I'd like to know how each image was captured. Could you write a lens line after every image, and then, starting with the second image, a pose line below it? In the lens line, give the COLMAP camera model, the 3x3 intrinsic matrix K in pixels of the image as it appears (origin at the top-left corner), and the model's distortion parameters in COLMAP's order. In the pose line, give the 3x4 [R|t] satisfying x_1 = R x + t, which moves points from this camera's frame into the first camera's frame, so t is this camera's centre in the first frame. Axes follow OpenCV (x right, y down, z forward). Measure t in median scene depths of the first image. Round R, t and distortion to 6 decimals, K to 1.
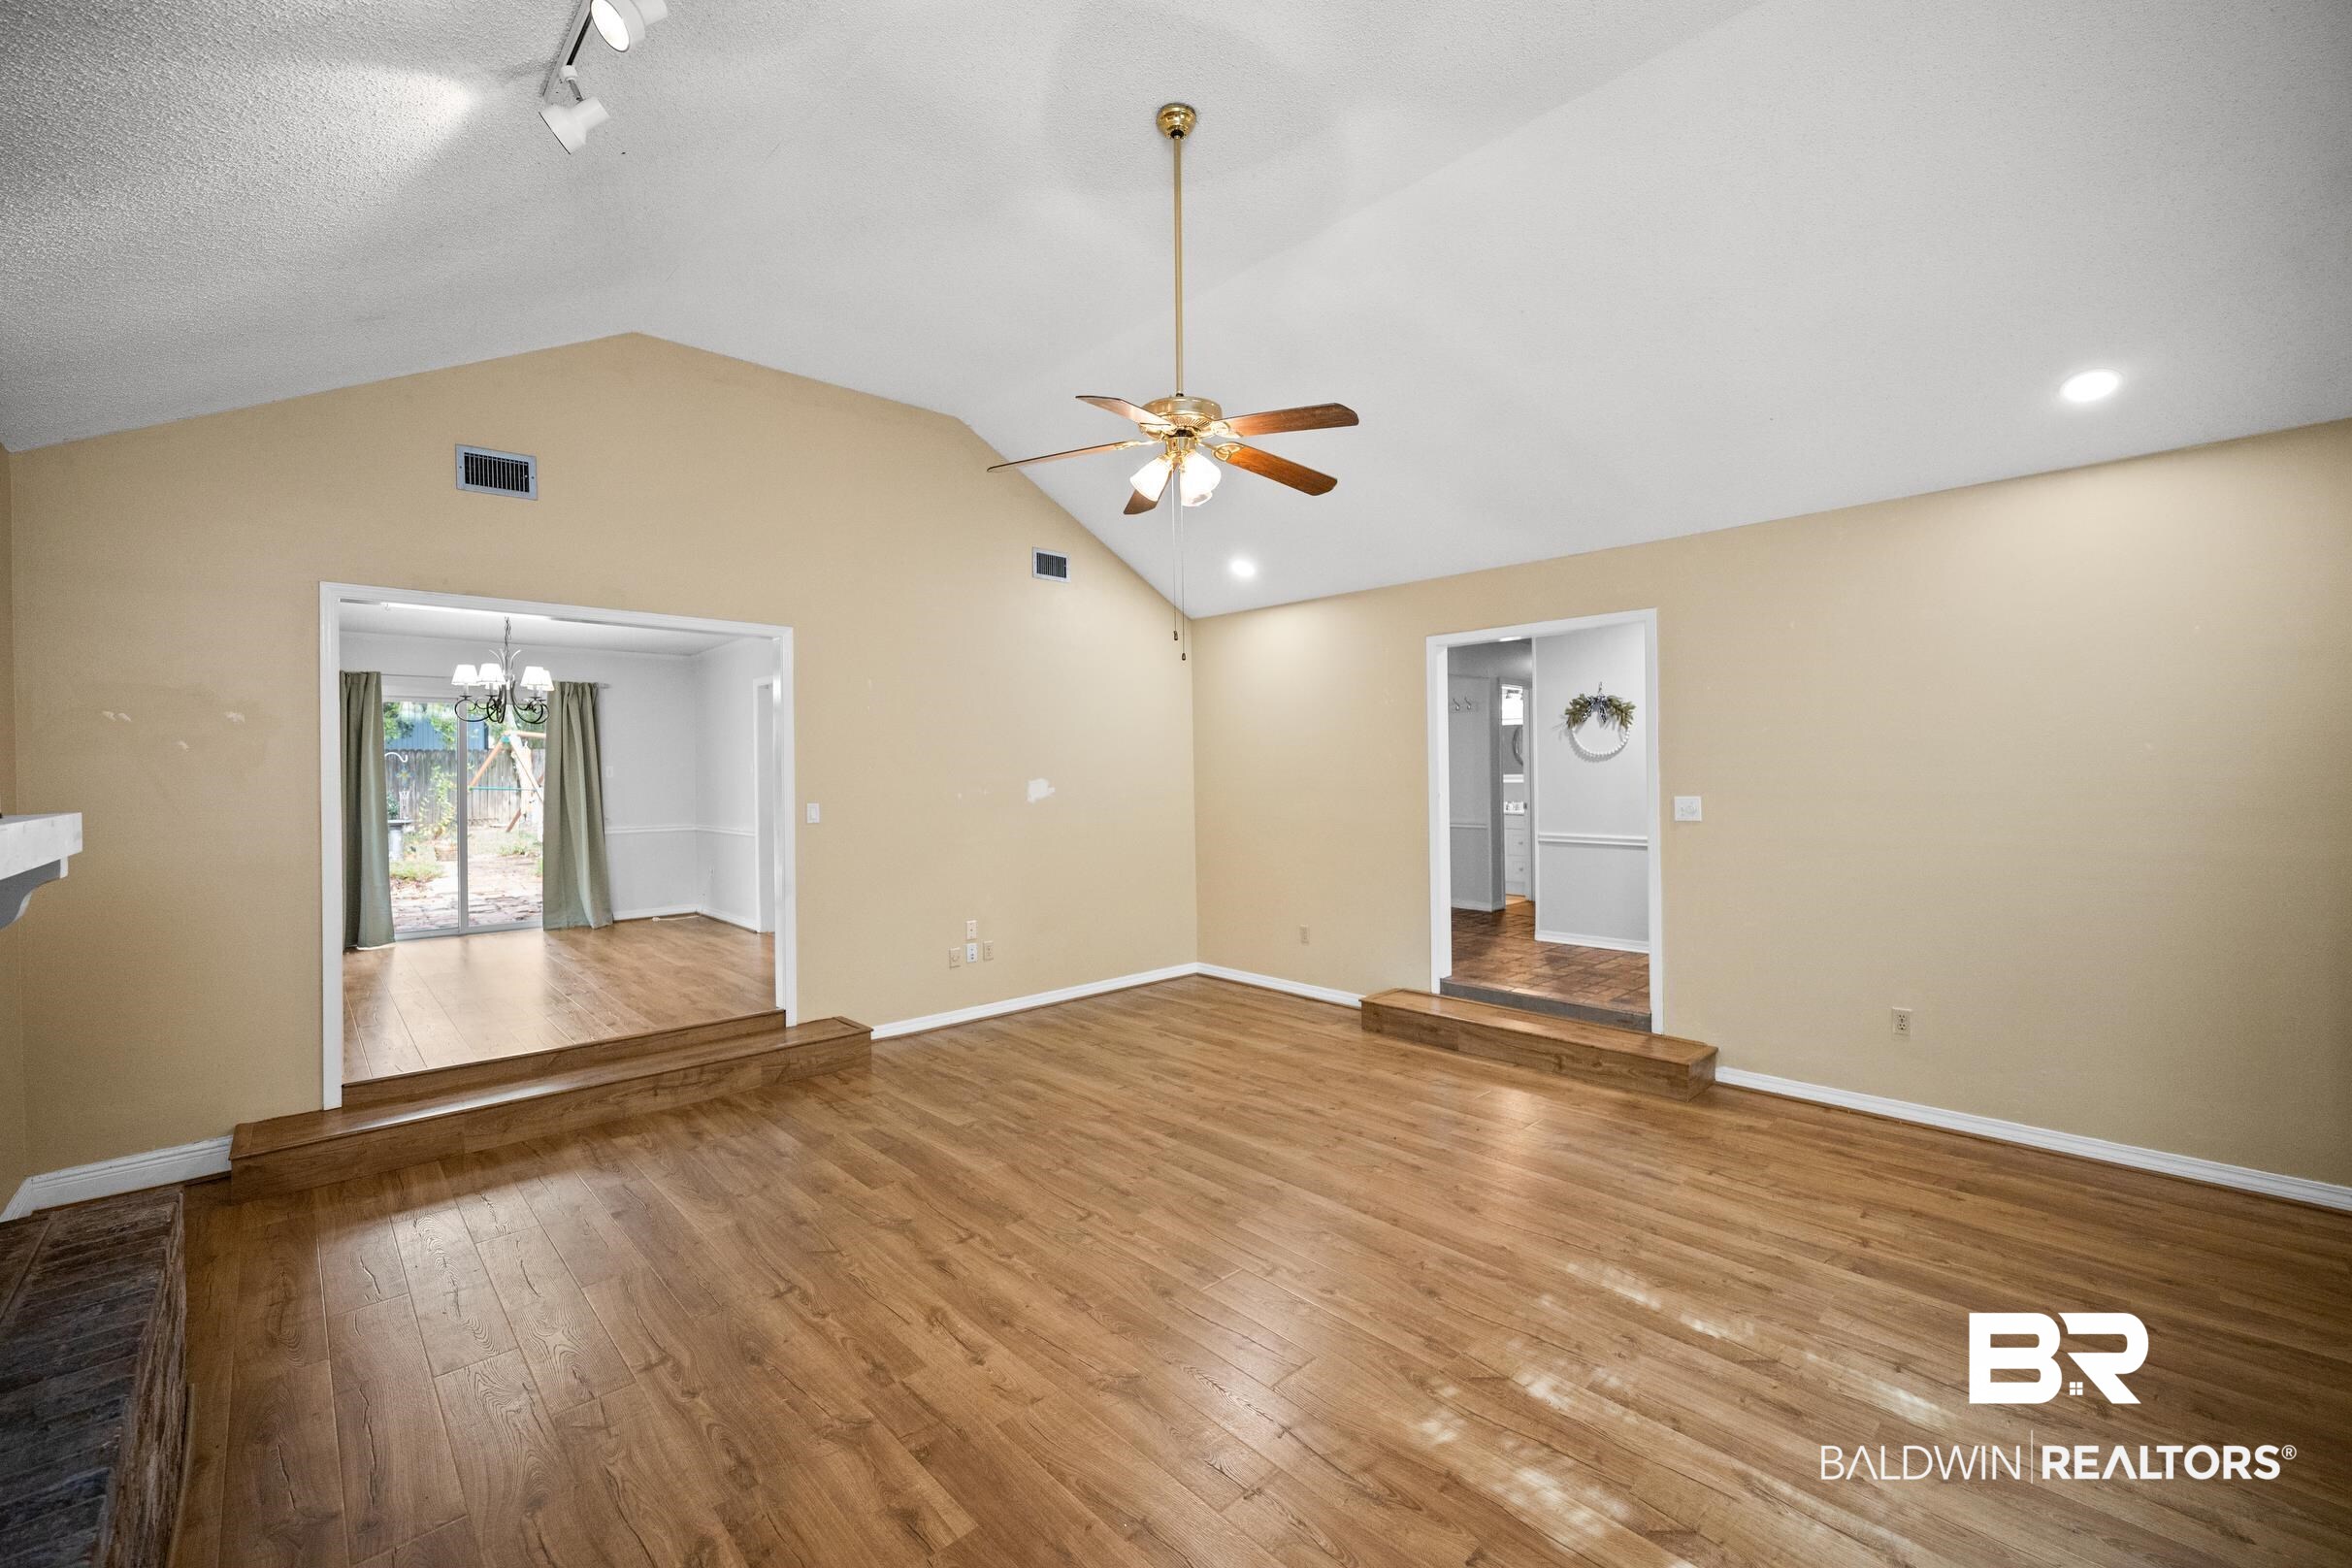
lens RADIAL K [[959.8, 0, 1171.1], [0, 959.8, 781.2], [0, 0, 1]] dist [-0.003008, -0.000119]
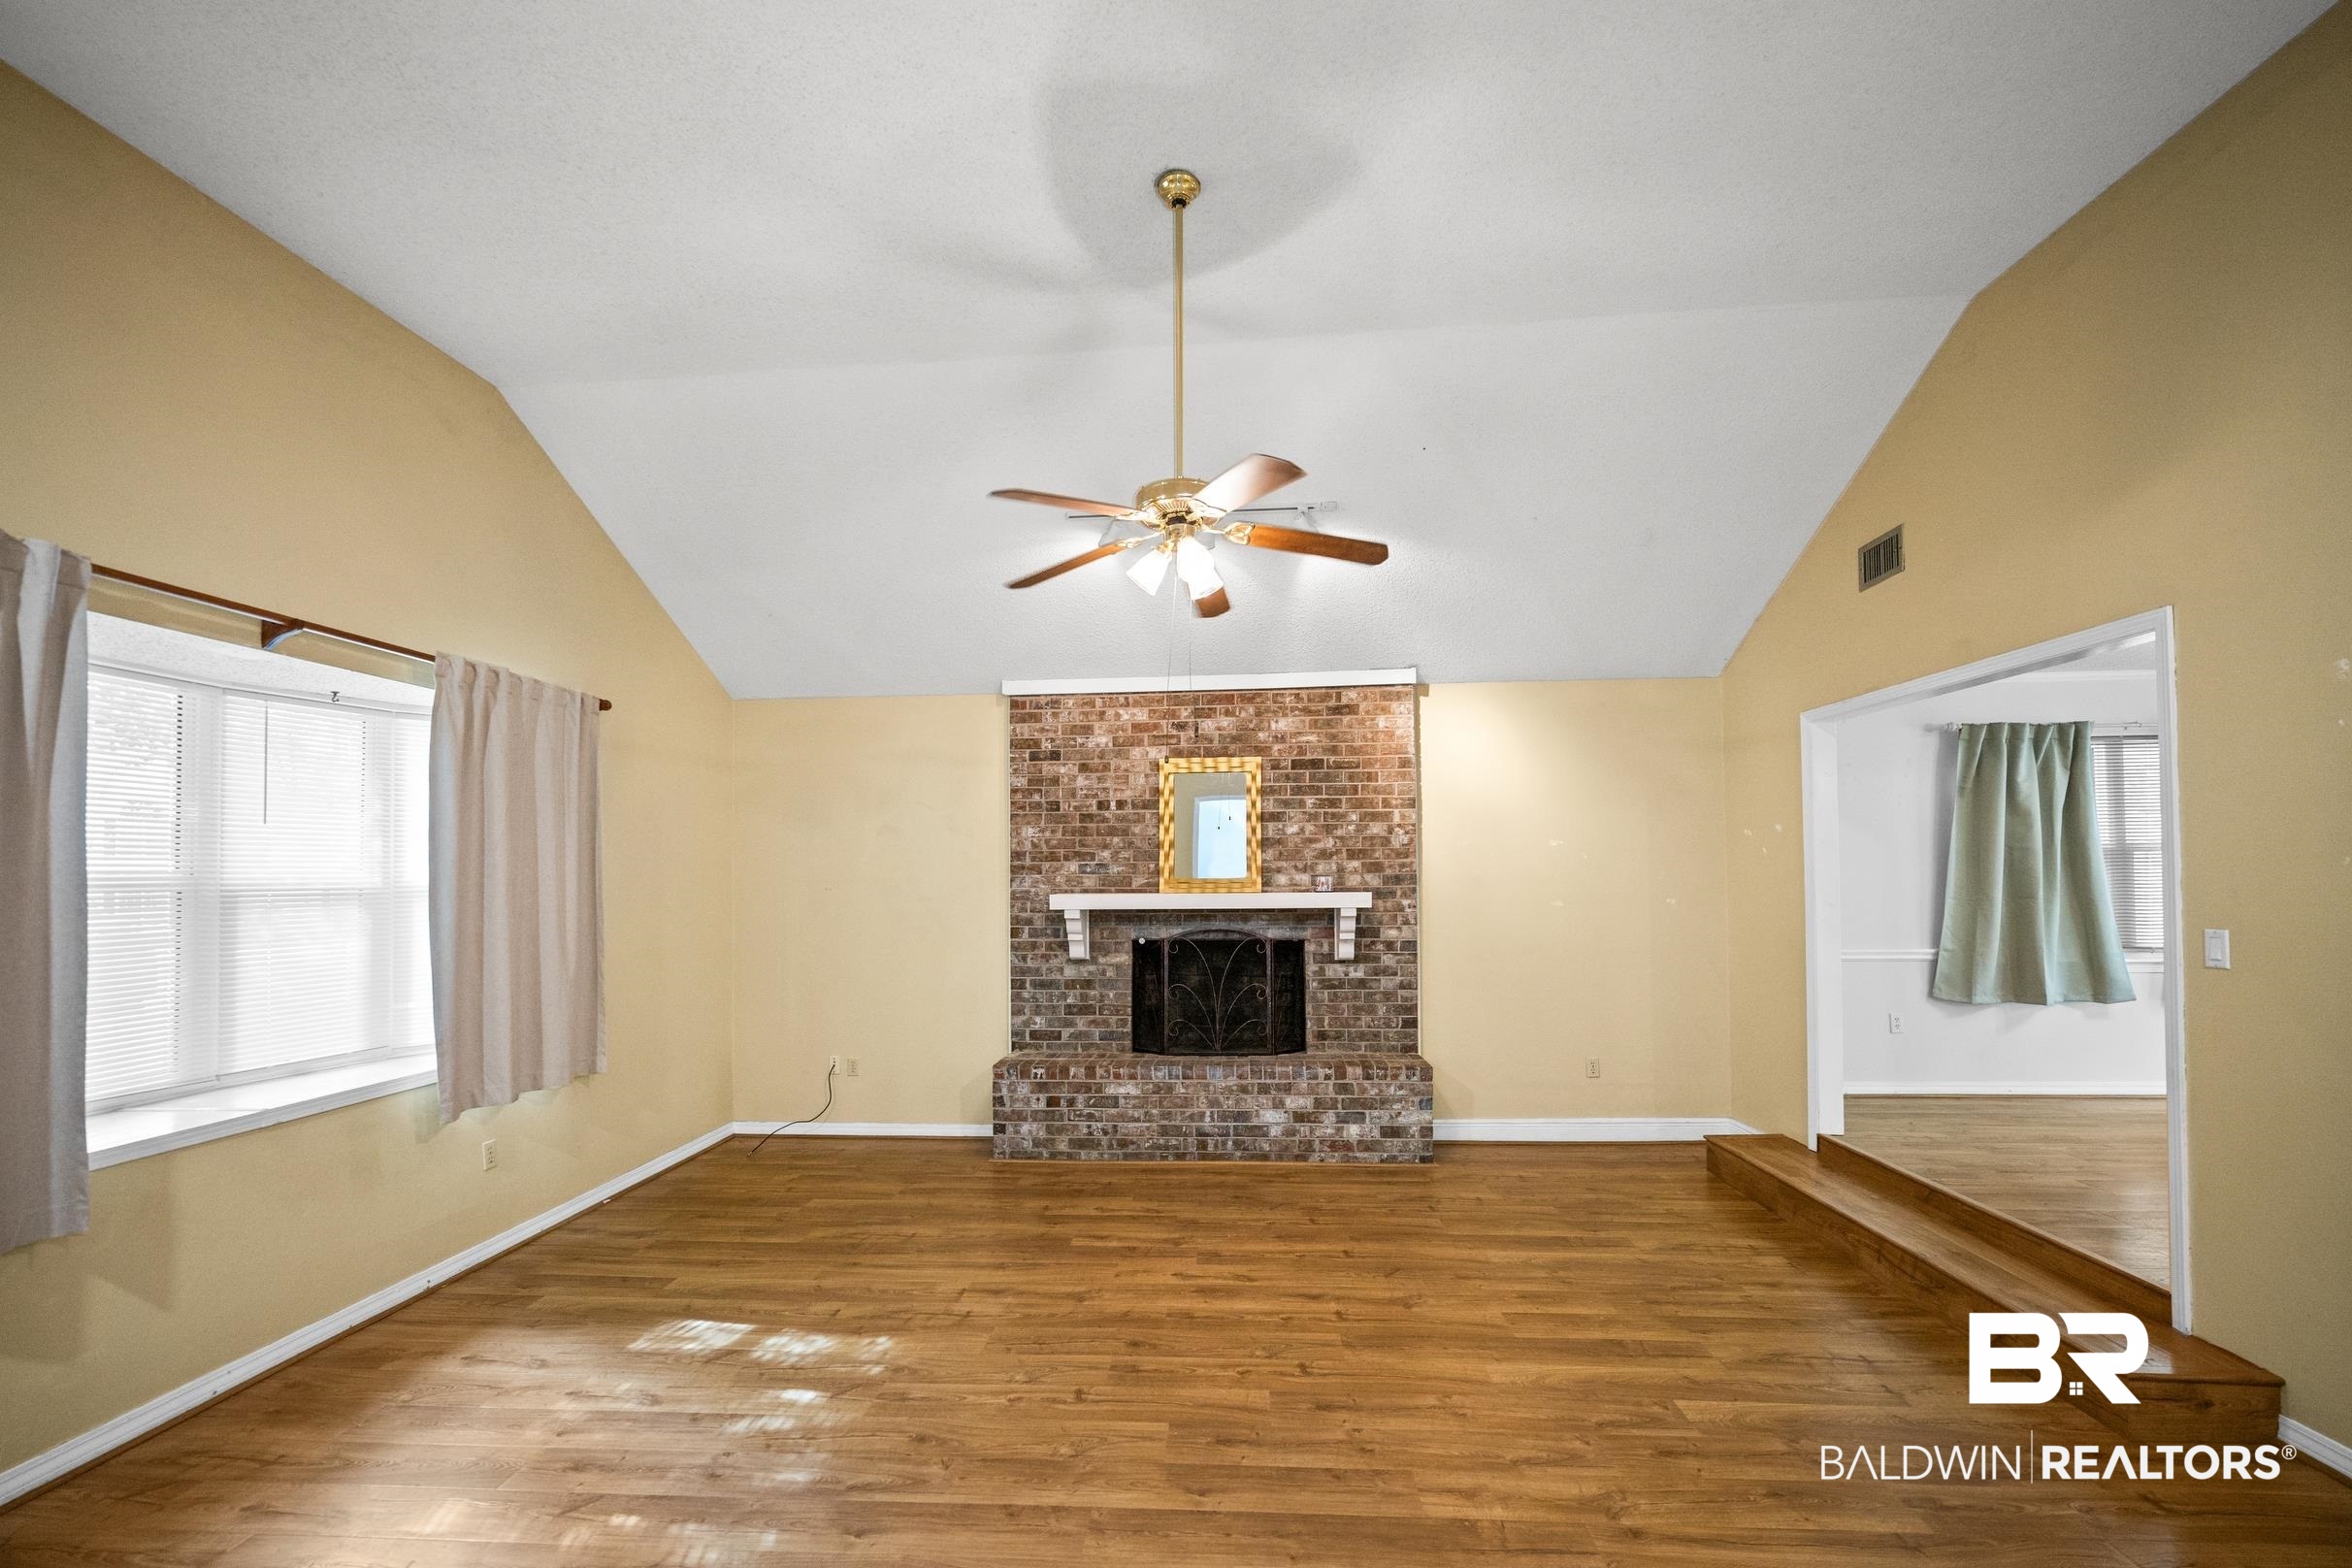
lens RADIAL K [[962.8, 0, 1178.7], [0, 962.8, 861.5], [0, 0, 1]] dist [-0.009755, -0.000109]
pose [[-0.727127, 0.005636, -0.686480, 0.553554], [0.009569, 0.999952, -0.001925, -0.025628], [0.686437, -0.007969, -0.727146, 1.409531]]
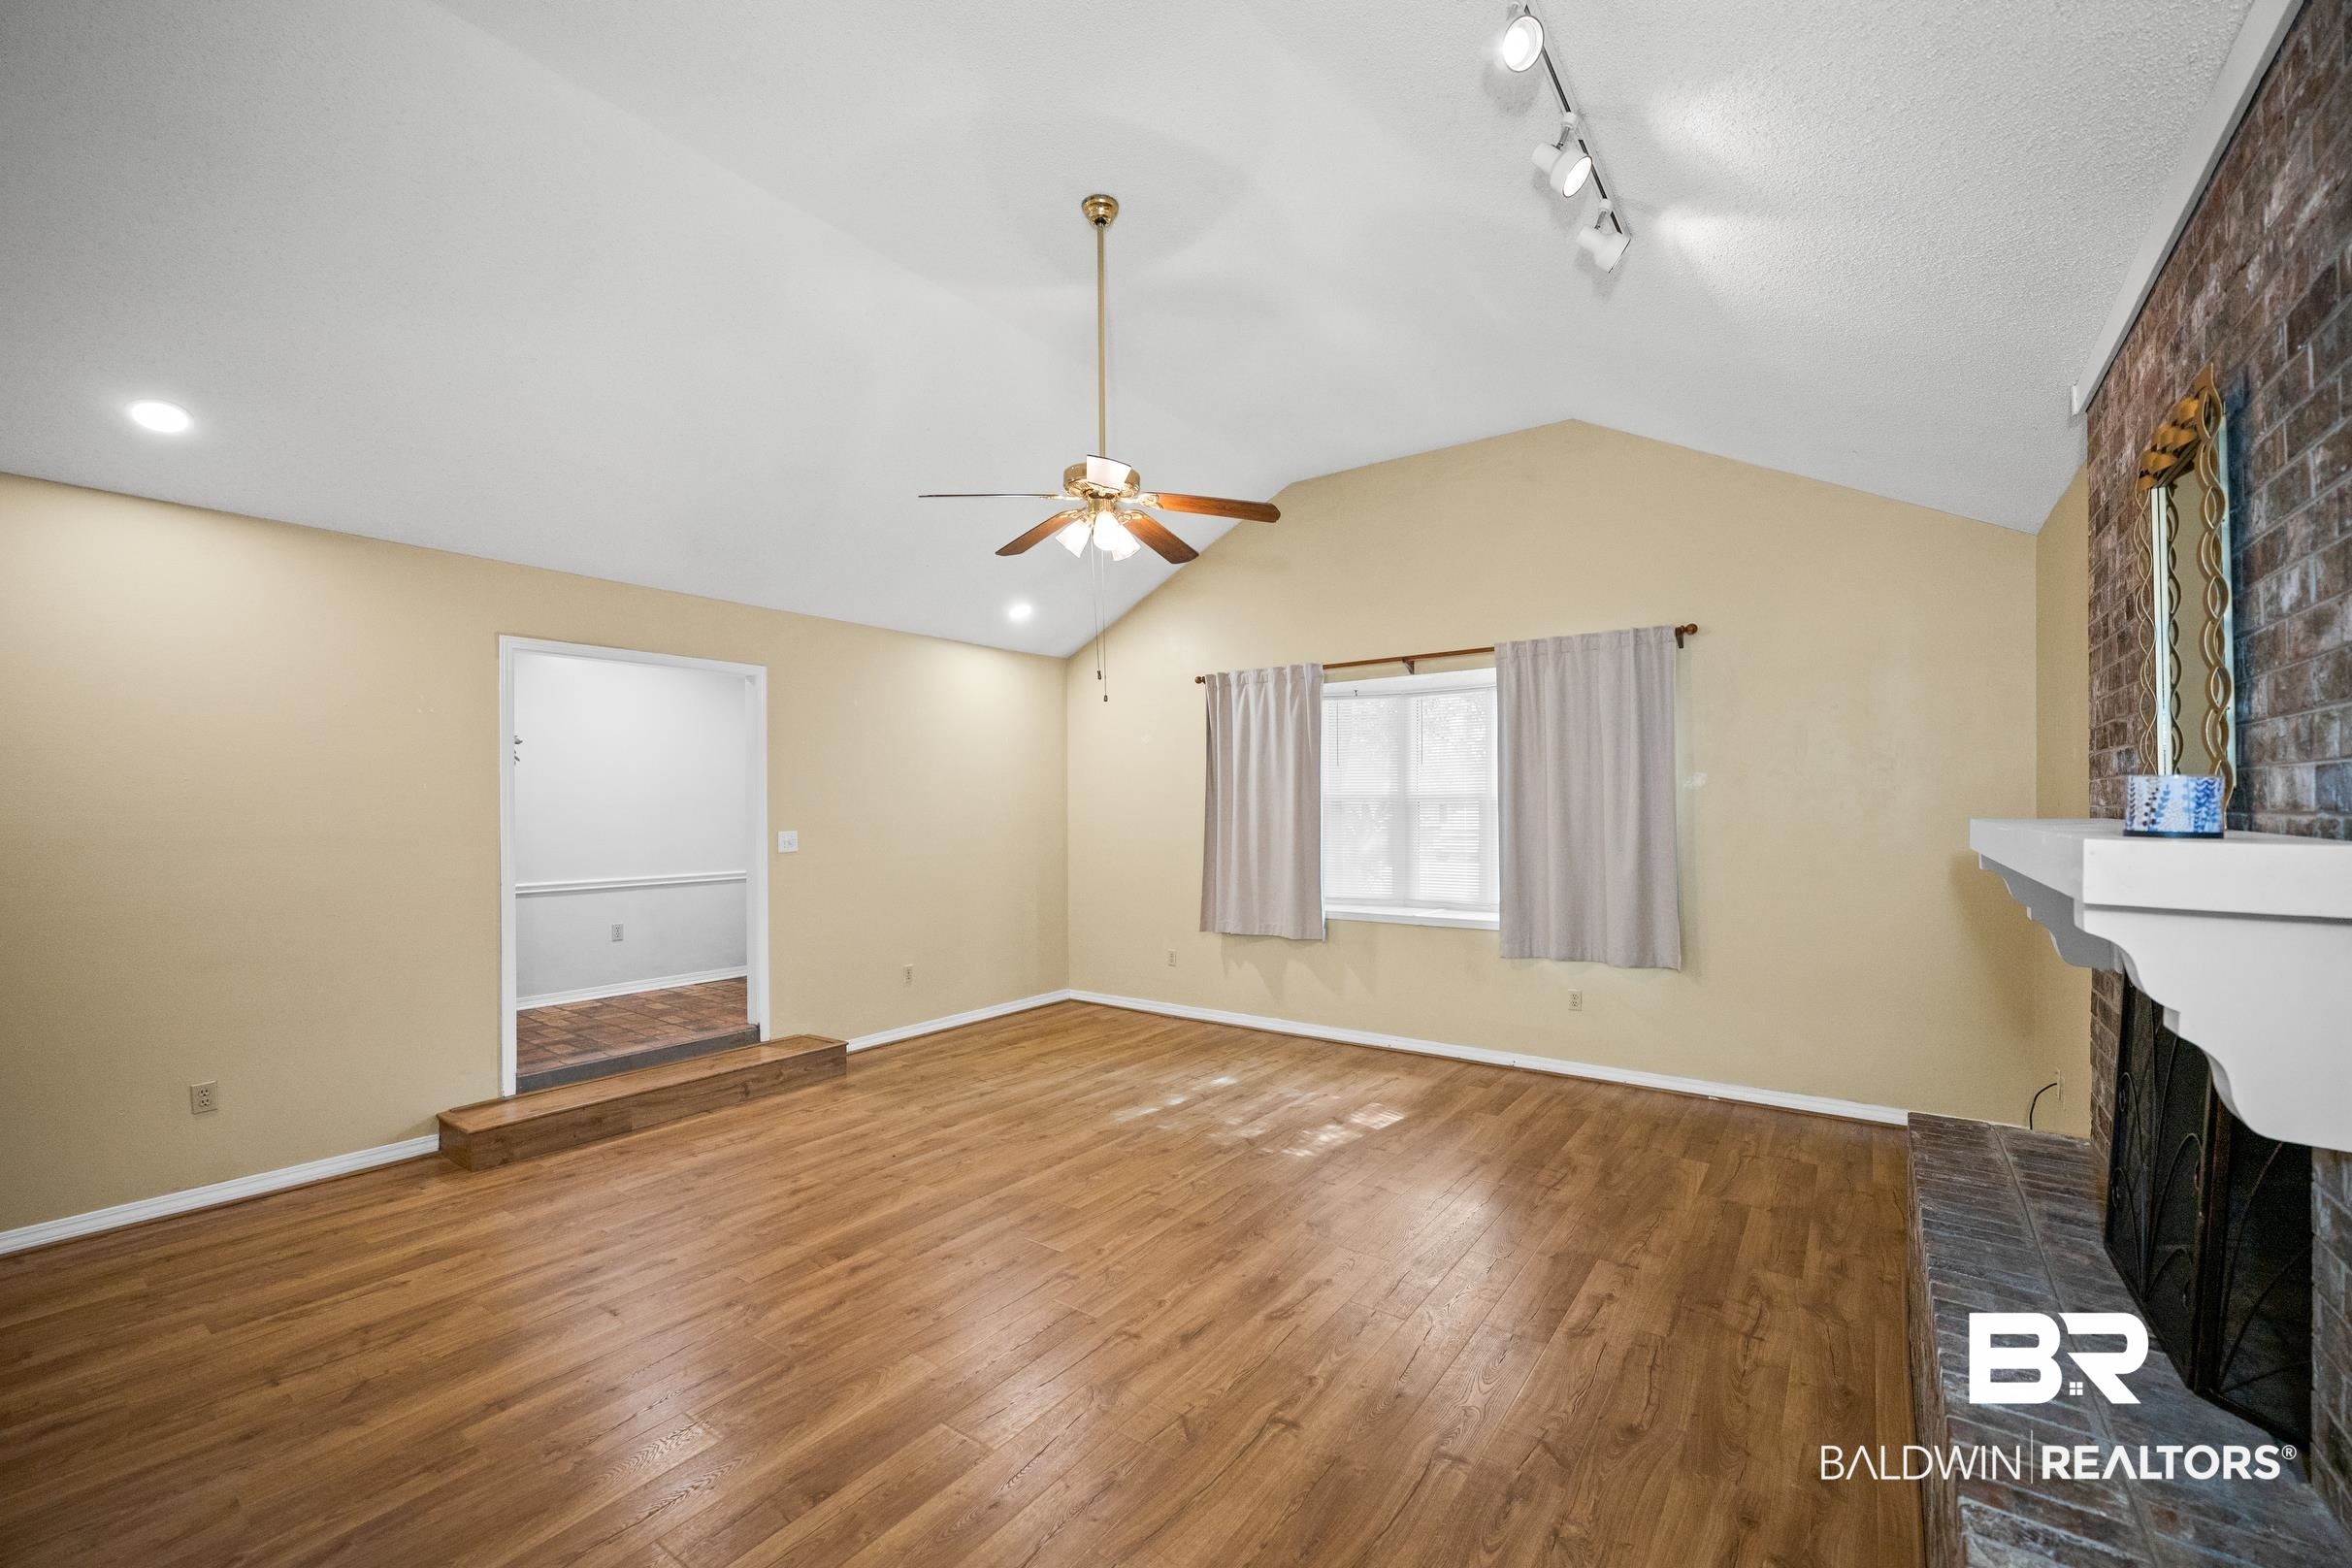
lens RADIAL K [[964.9, 0, 1185.0], [0, 964.9, 810.6], [0, 0, 1]] dist [-0.000732, -0.000038]
pose [[-0.193023, 0.007908, 0.981162, -0.922154], [0.017478, 0.999837, -0.004620, 0.005734], [-0.981039, 0.016257, -0.193130, 0.944143]]
